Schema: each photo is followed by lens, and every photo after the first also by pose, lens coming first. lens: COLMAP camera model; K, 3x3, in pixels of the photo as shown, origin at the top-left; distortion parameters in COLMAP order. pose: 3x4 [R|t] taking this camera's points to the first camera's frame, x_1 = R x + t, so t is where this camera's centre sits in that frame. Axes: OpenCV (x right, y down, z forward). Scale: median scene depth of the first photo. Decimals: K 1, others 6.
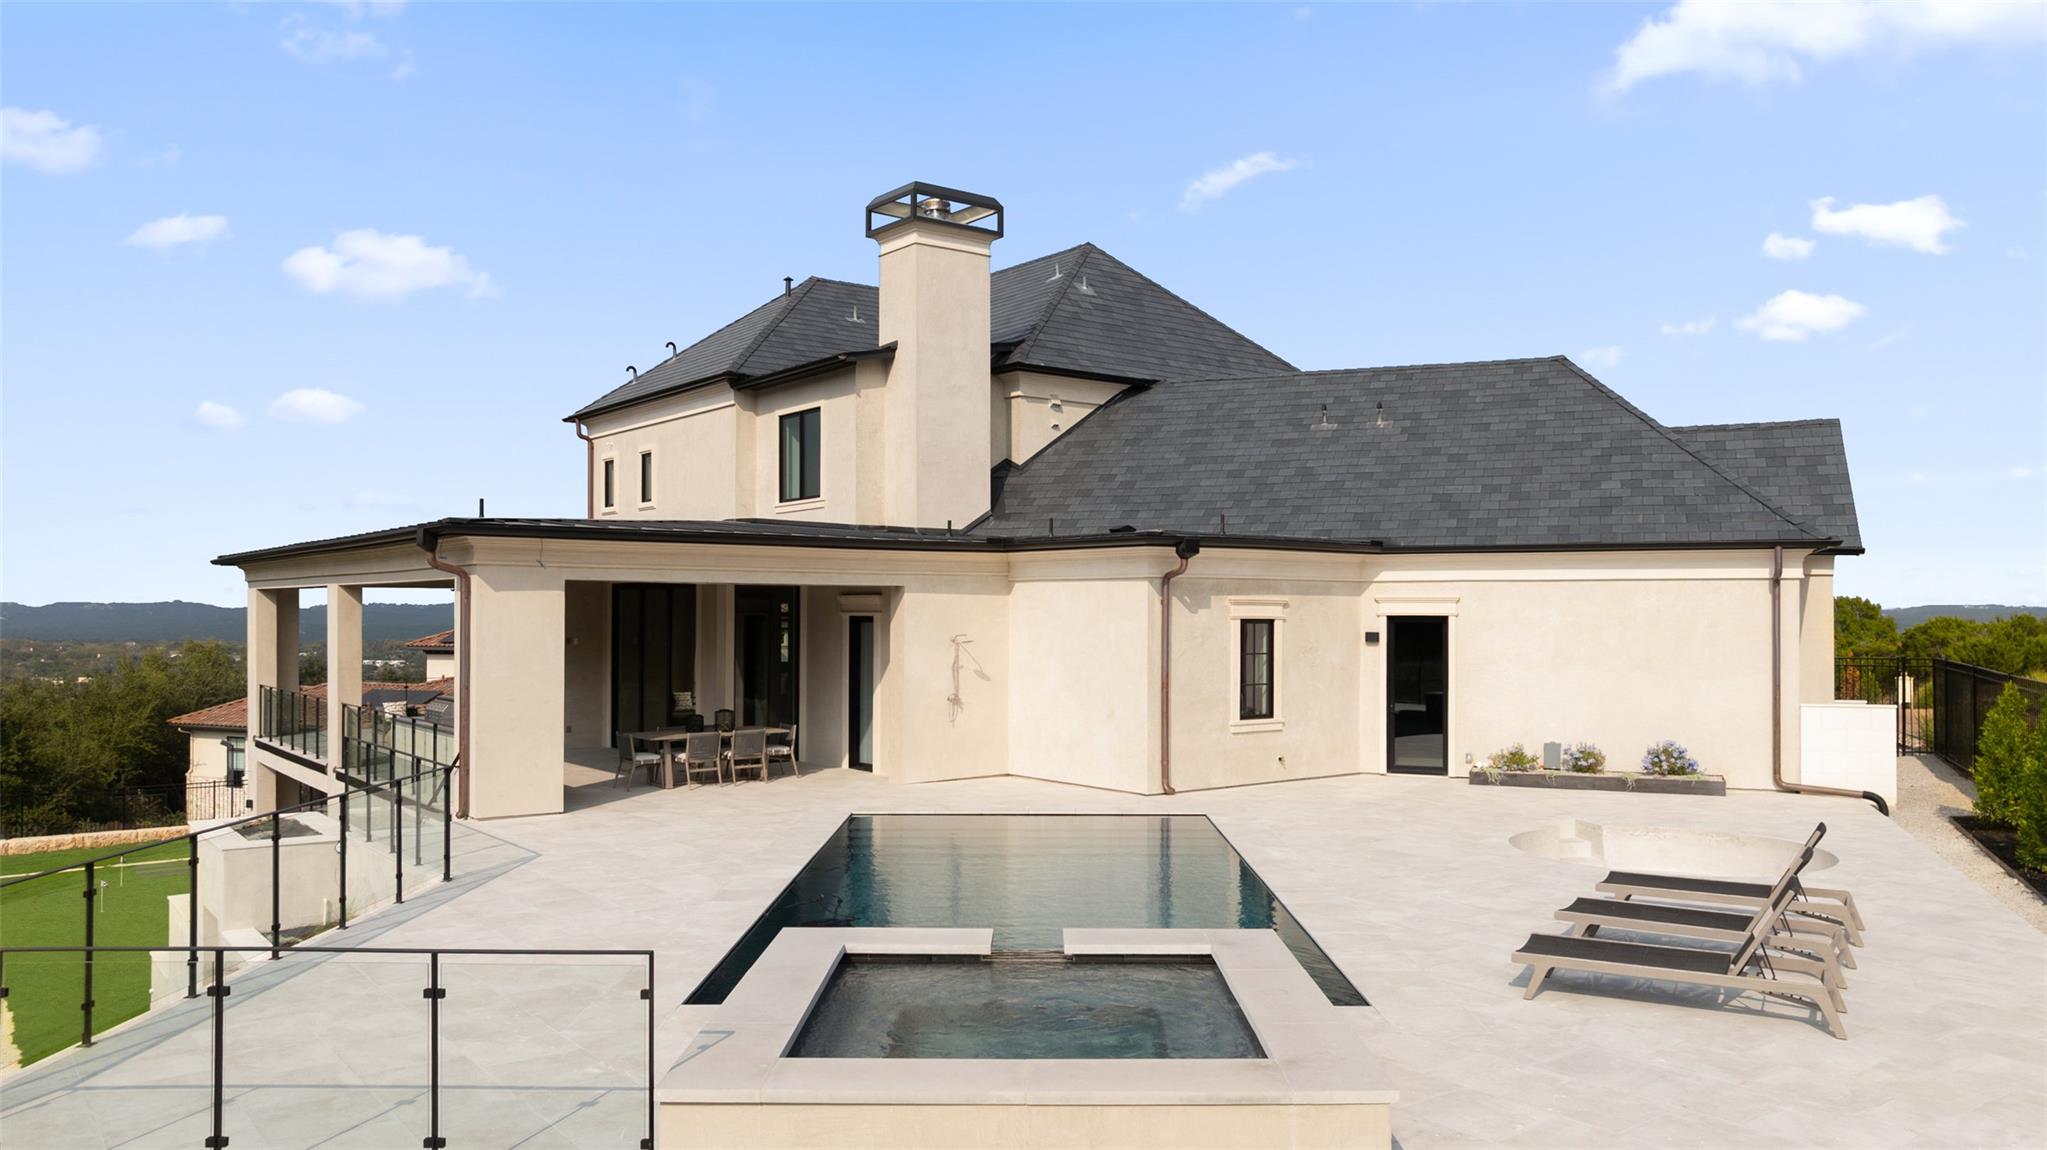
lens RADIAL K [[1425.6, 0, 1023.5], [0, 1425.6, 575.0], [0, 0, 1]] dist [0.029977, -0.121476]
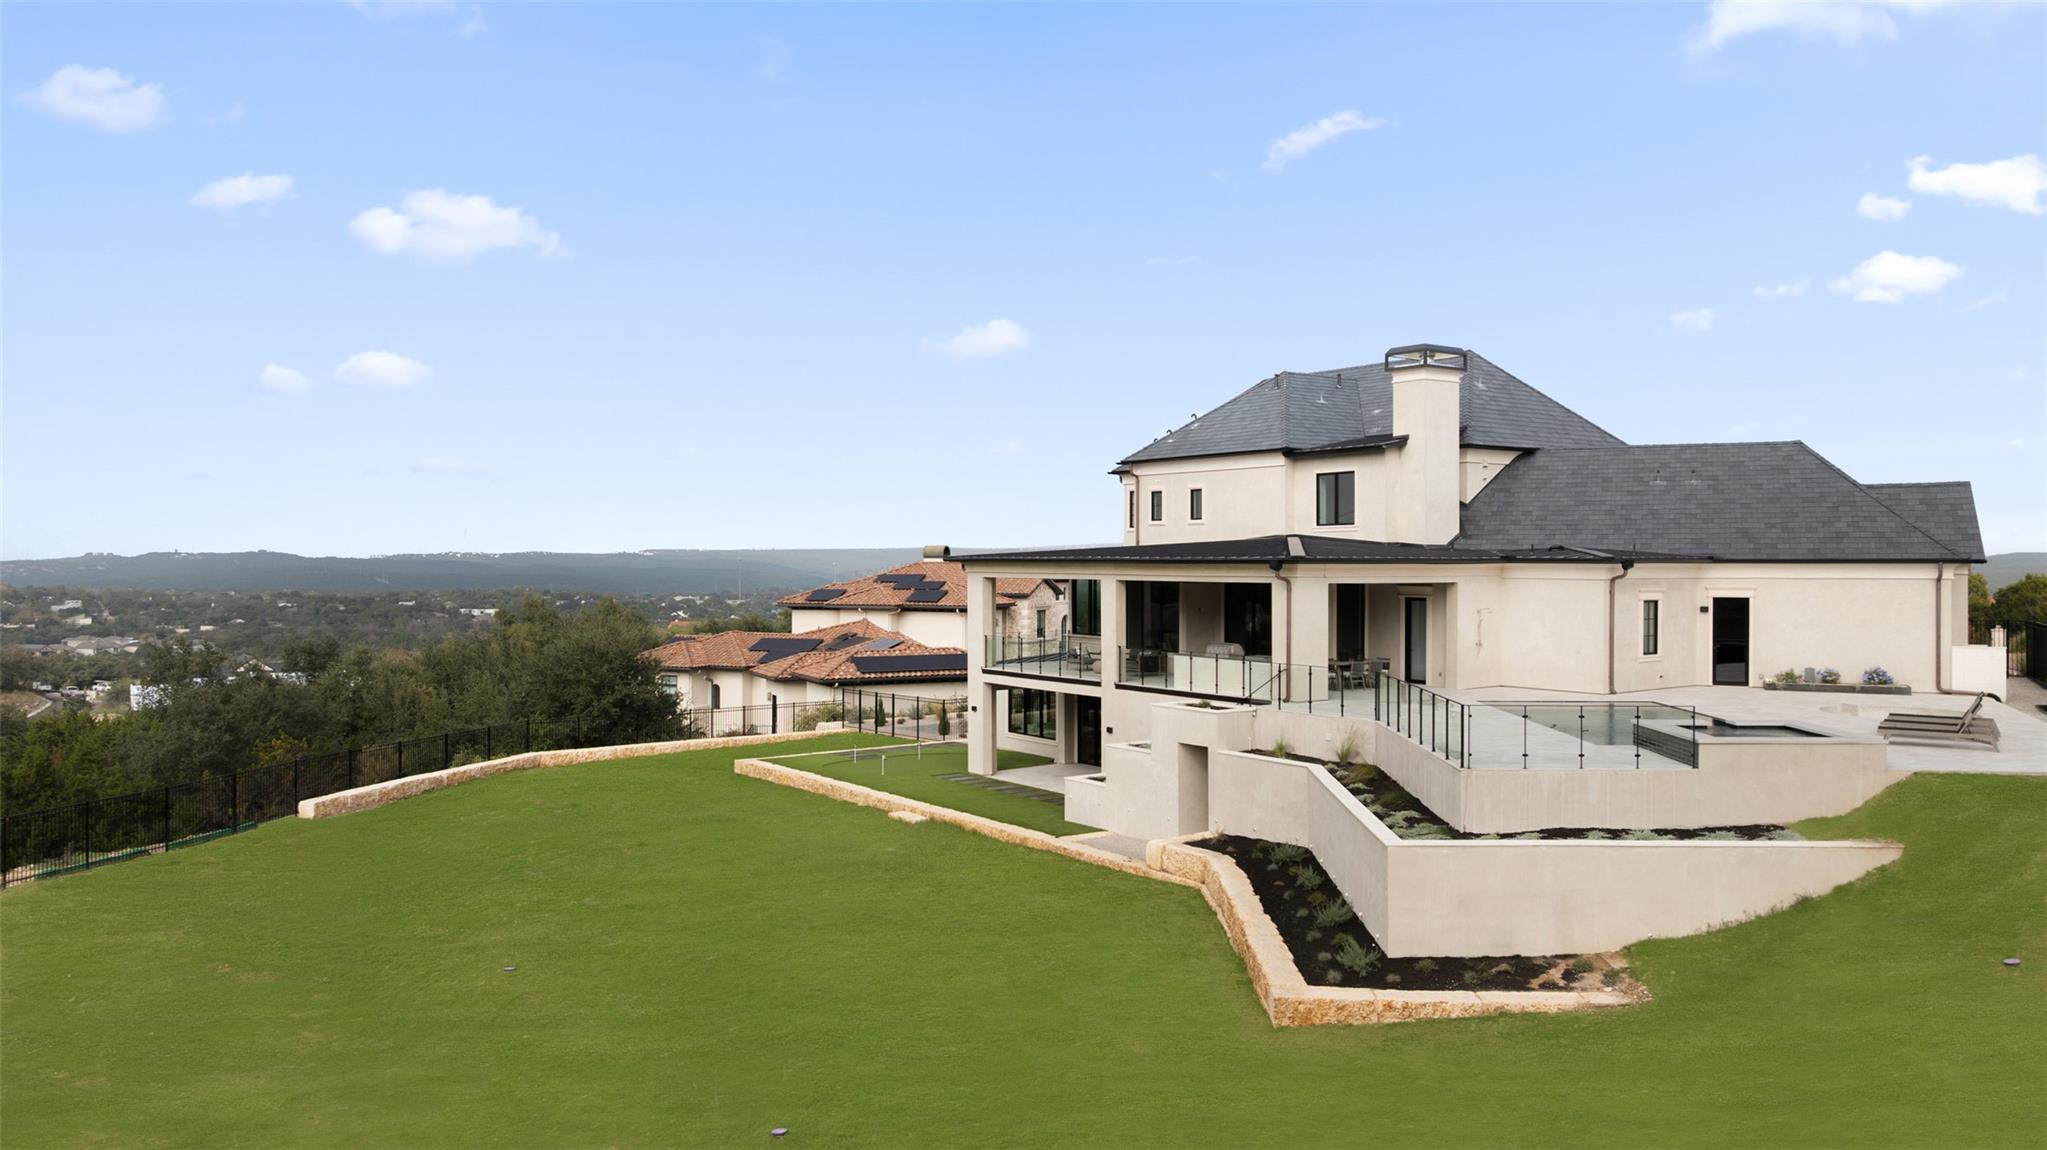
lens RADIAL K [[1439.5, 0, 1023.0], [0, 1439.5, 547.6], [0, 0, 1]] dist [-0.052558, 0.046439]
pose [[0.999115, -0.000503, -0.042047, -0.505952], [0.001203, 0.999861, 0.016619, -0.061069], [0.042033, -0.016655, 0.998977, -0.775795]]
